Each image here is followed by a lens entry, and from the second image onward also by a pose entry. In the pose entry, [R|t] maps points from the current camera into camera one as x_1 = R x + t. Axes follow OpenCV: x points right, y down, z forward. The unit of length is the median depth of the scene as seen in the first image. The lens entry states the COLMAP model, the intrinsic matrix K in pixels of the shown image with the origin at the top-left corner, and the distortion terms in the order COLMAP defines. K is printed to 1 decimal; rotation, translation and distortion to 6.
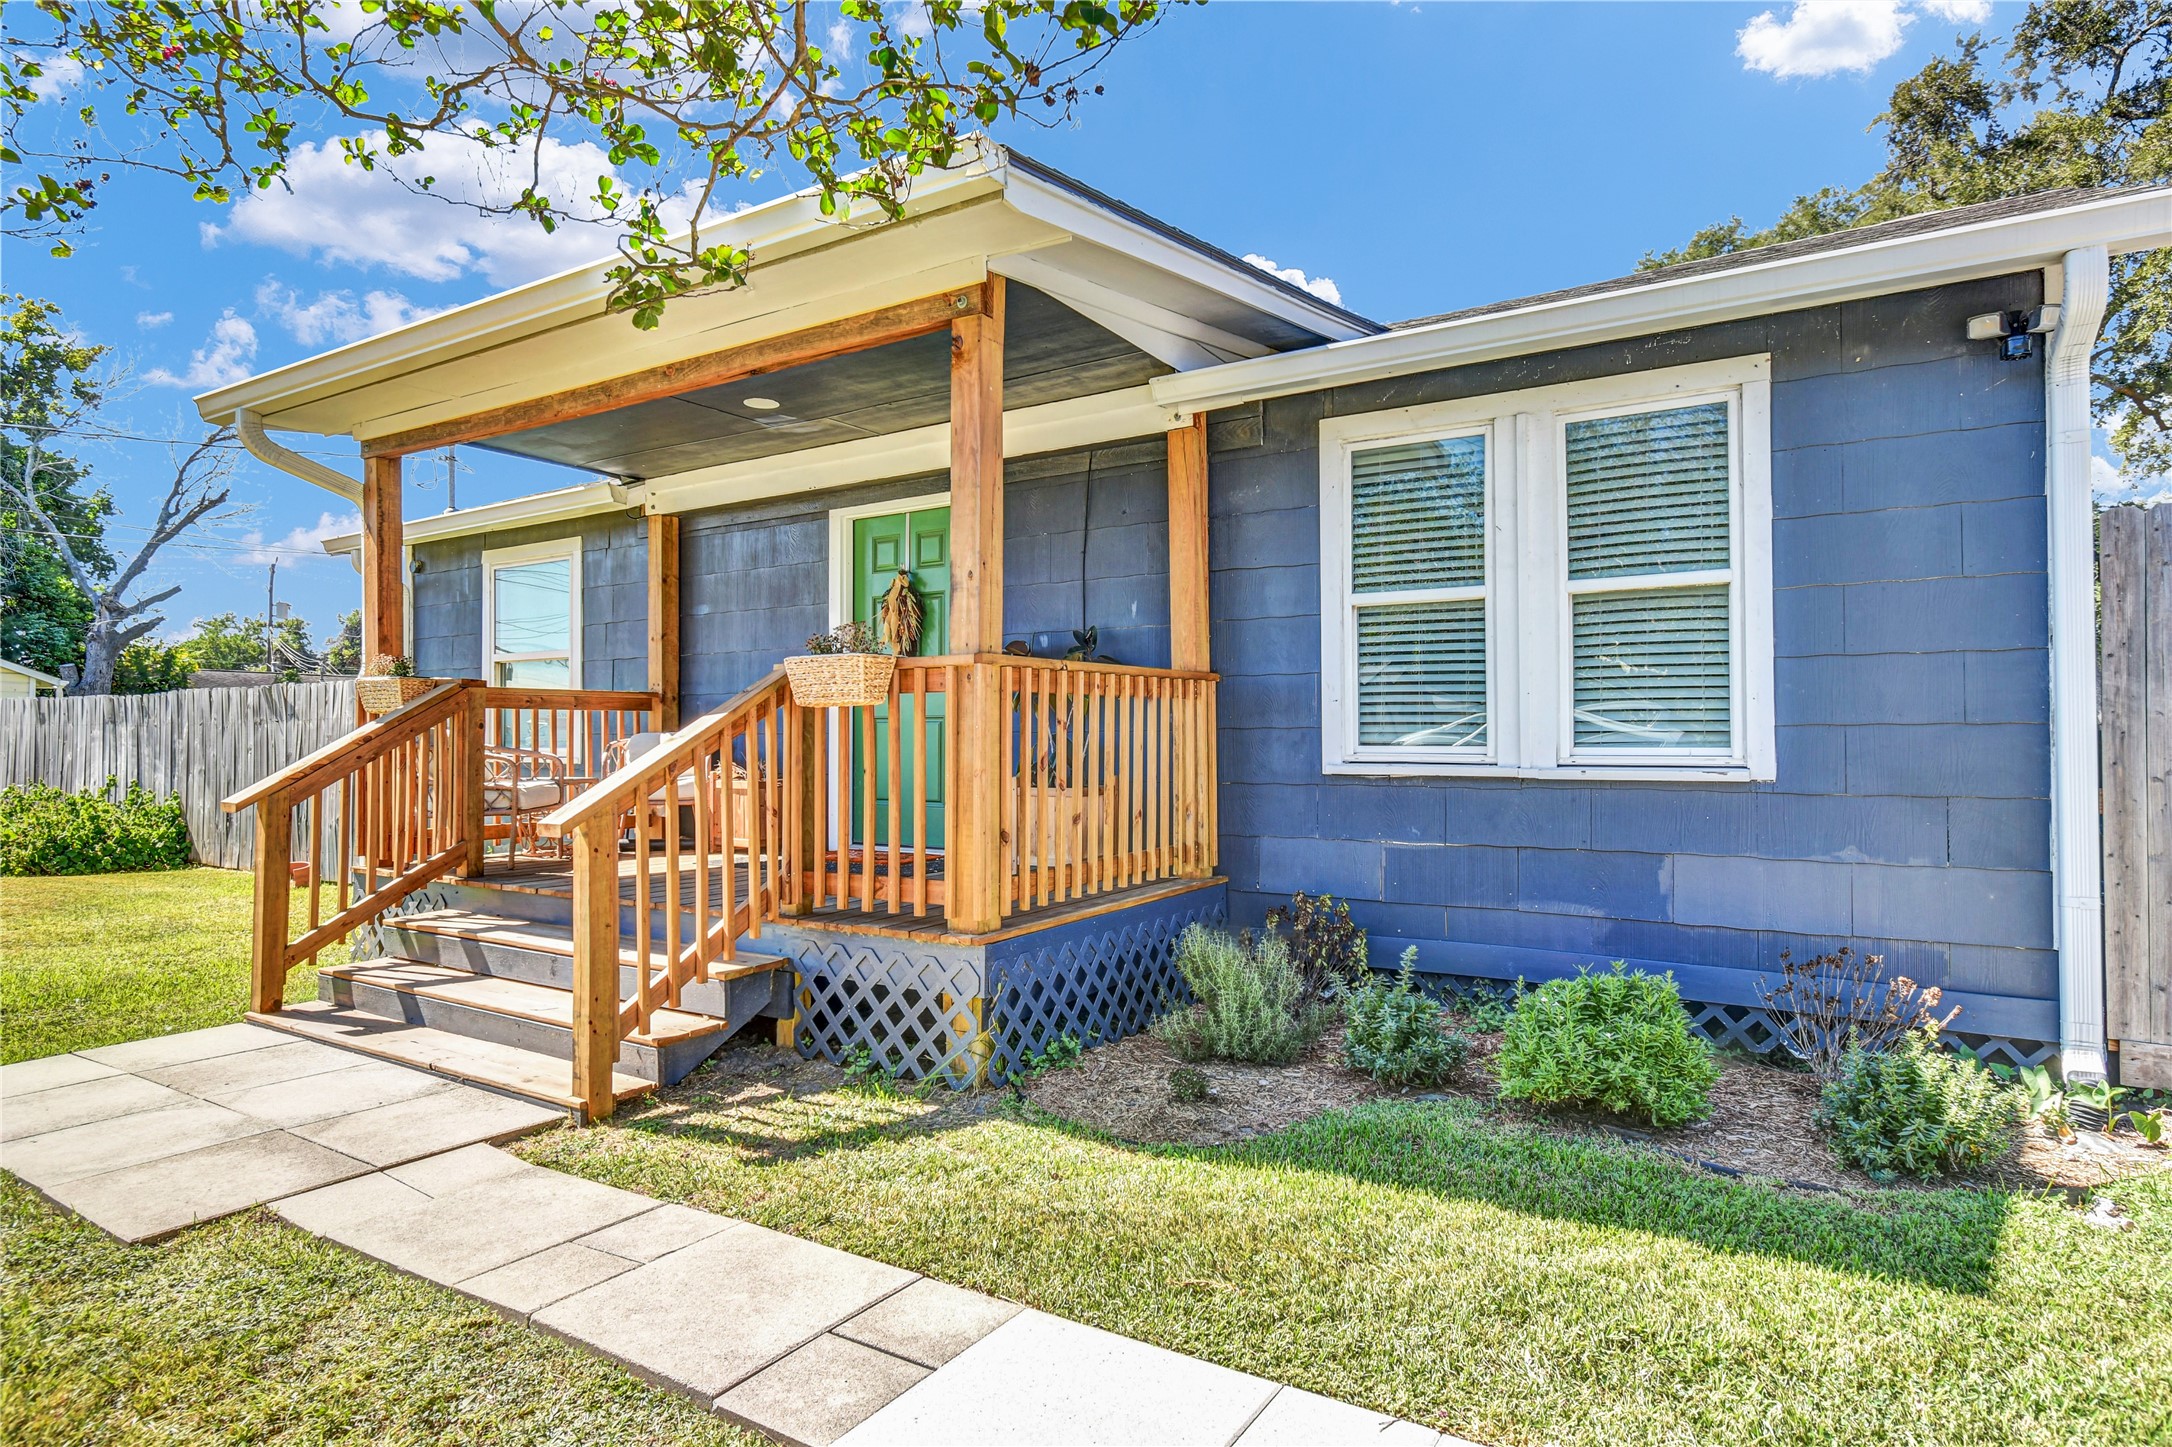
lens RADIAL K [[1249.3, 0, 1138.6], [0, 1249.3, 724.8], [0, 0, 1]] dist [-0.005179, 0.002284]
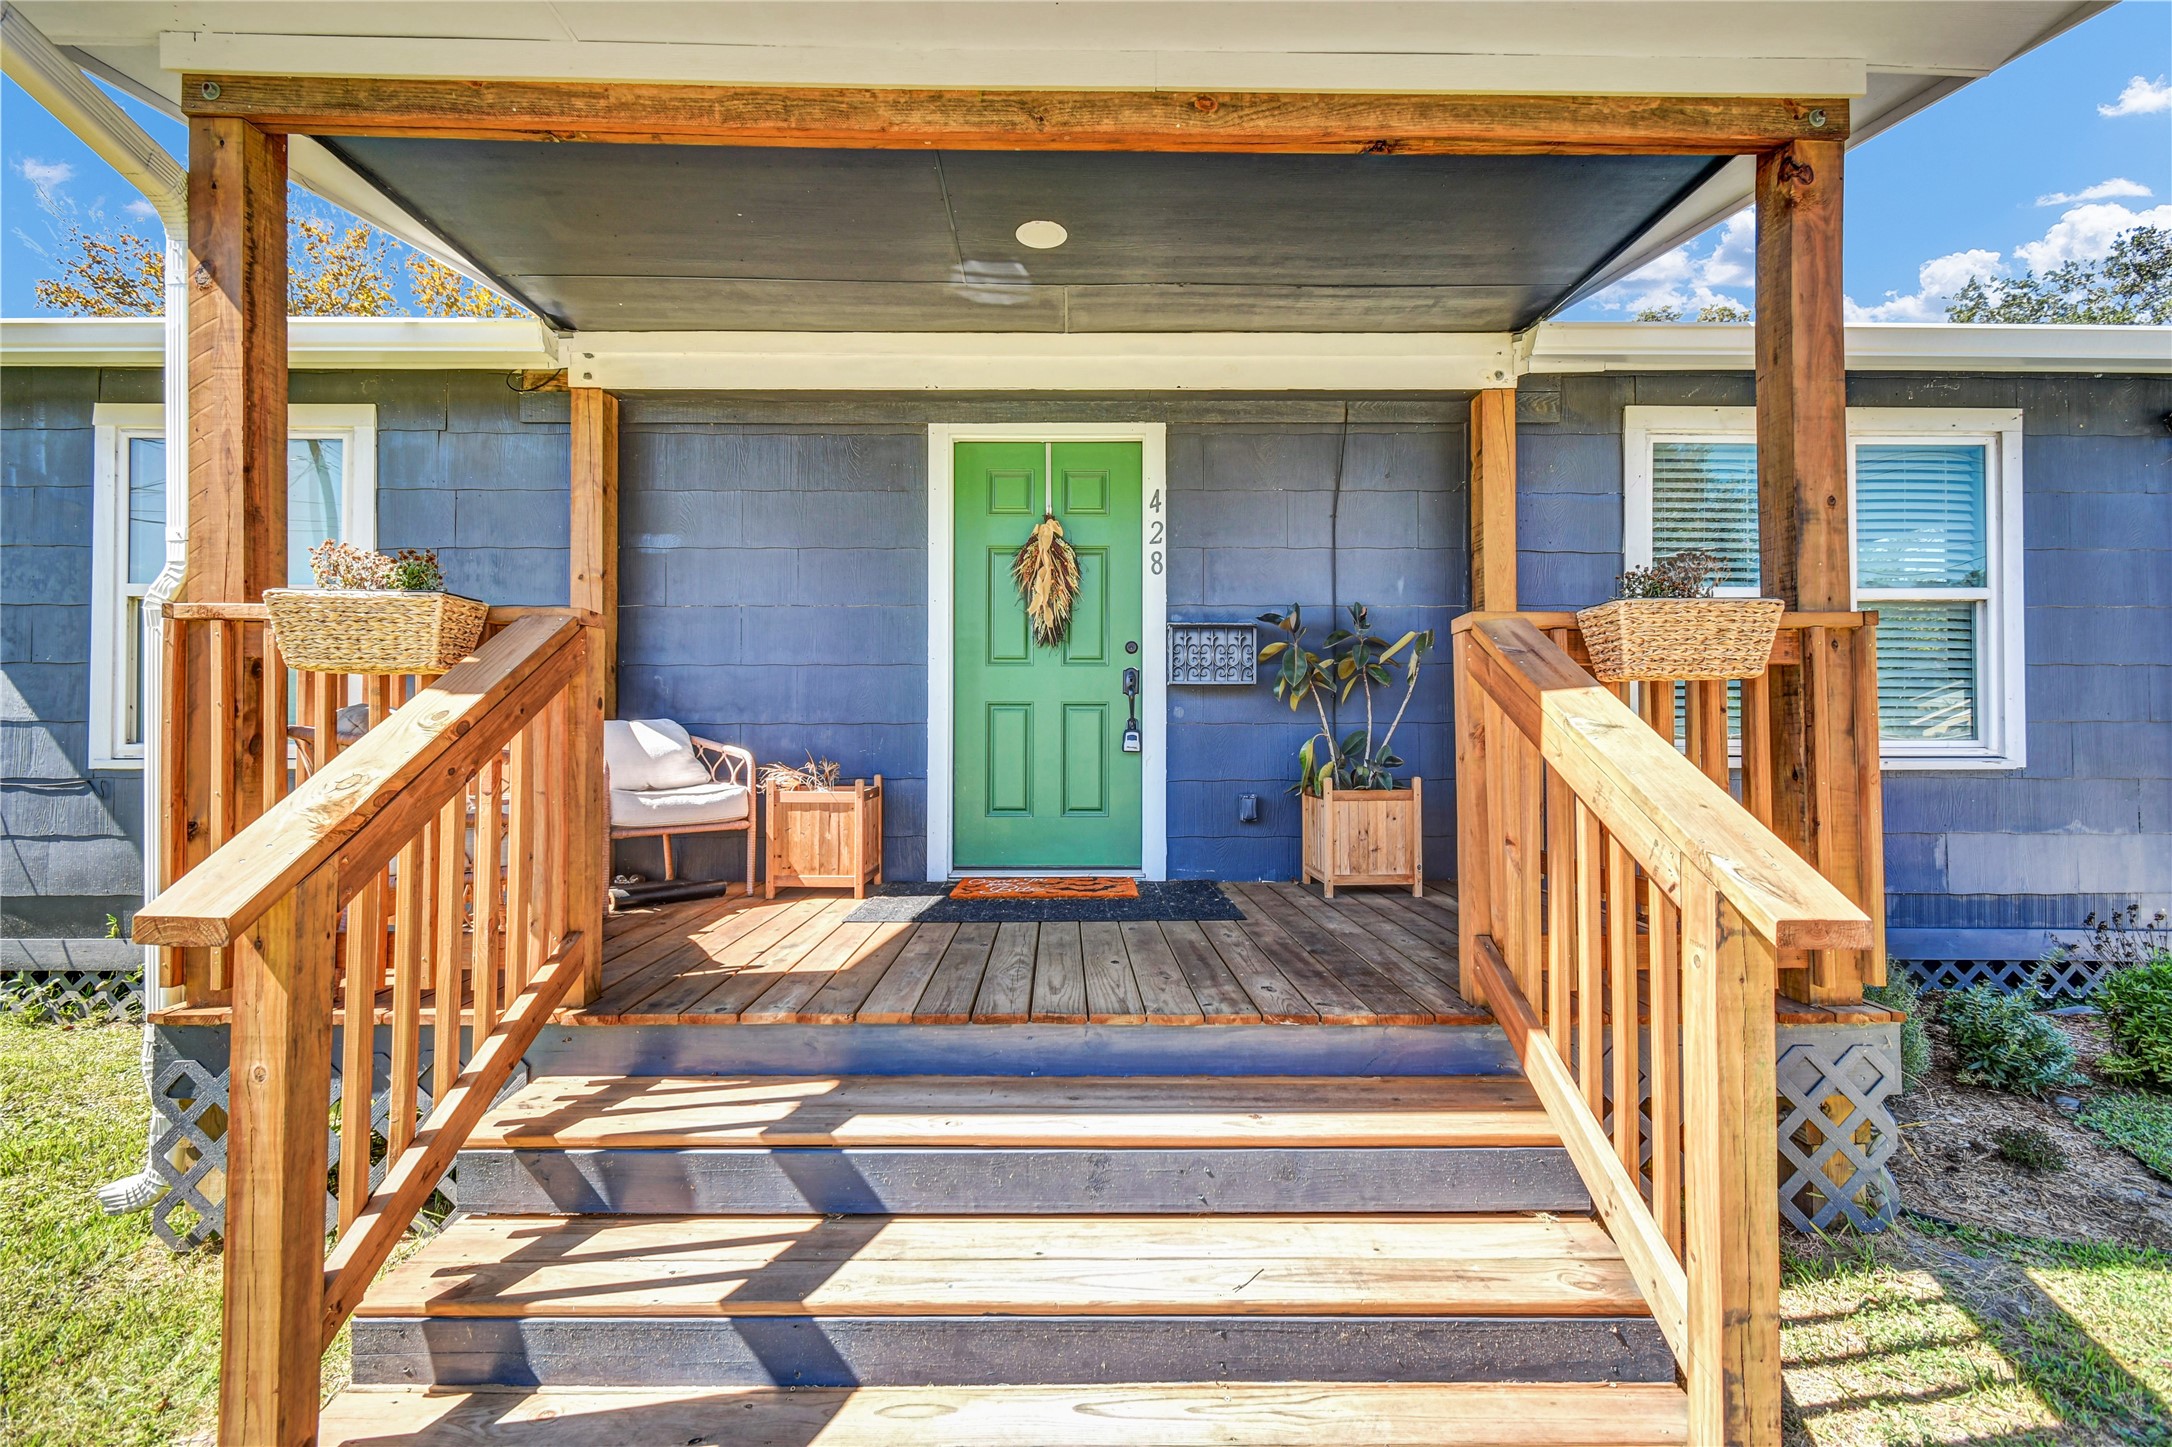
lens RADIAL K [[959.6, 0, 1080.7], [0, 959.6, 720.1], [0, 0, 1]] dist [0.001735, -0.001961]
pose [[0.834278, 0.008663, 0.551276, -0.620628], [-0.007599, 0.999962, -0.004215, 0.008320], [-0.551291, -0.000673, 0.834313, 0.605636]]
